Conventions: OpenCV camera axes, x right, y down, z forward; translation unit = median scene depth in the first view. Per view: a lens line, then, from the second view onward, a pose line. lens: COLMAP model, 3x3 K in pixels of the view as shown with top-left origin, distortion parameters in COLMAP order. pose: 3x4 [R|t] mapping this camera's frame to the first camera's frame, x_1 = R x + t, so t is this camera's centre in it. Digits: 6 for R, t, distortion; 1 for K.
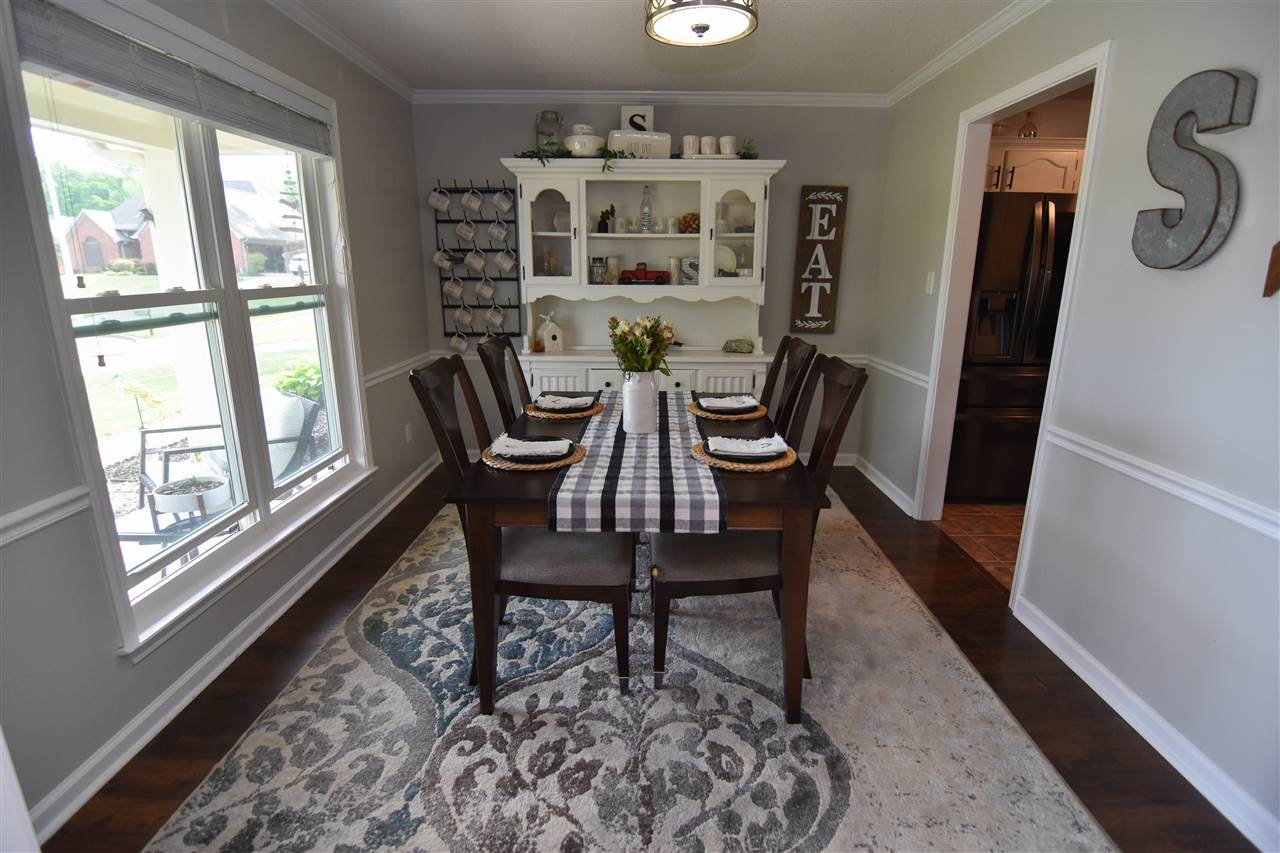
lens RADIAL K [[617.8, 0, 634.2], [0, 617.8, 426.8], [0, 0, 1]] dist [-0.014717, -0.004142]
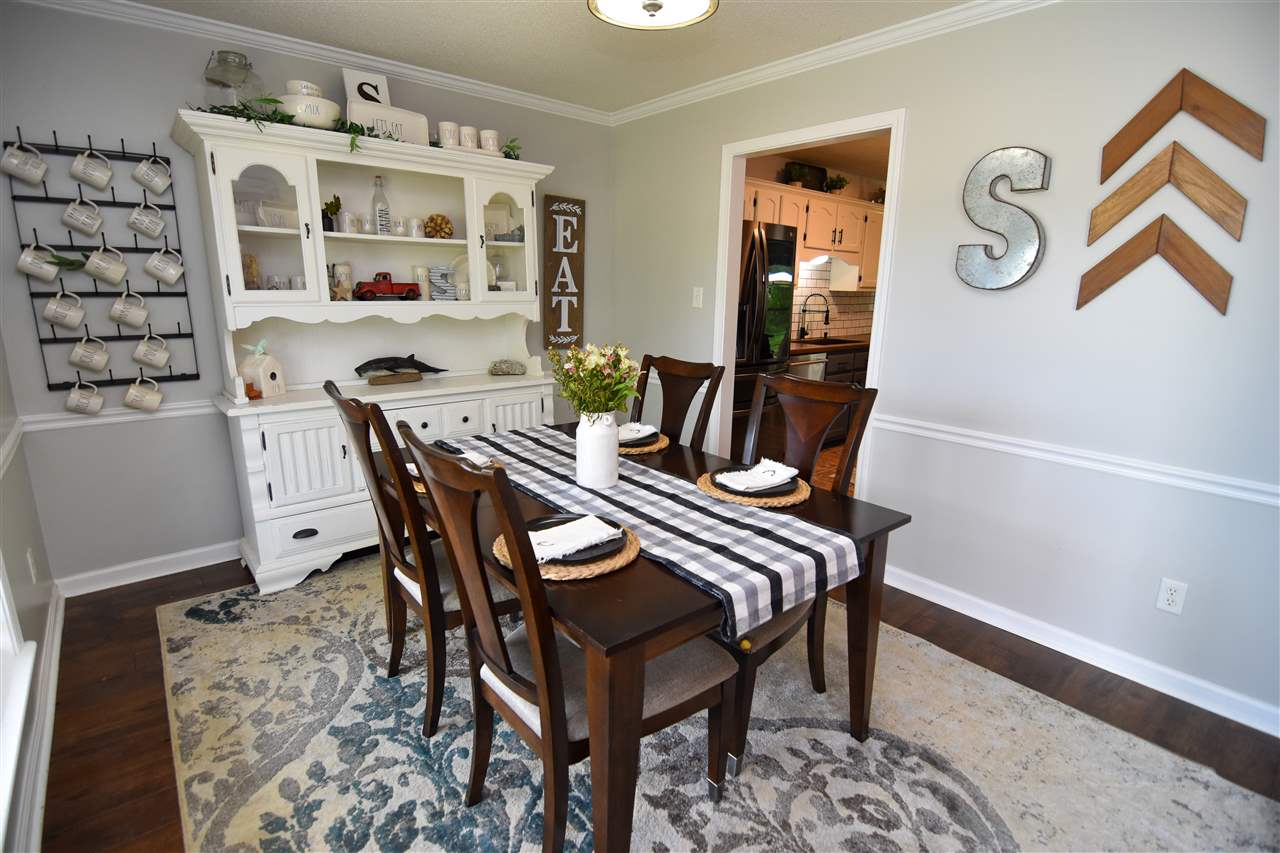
lens RADIAL K [[617.8, 0, 641.5], [0, 617.8, 429.1], [0, 0, 1]] dist [-0.014717, -0.004142]
pose [[0.757291, -0.140240, 0.637843, -0.289659], [0.146961, 0.988216, 0.042793, -0.057745], [-0.636328, 0.061332, 0.768977, 0.212607]]
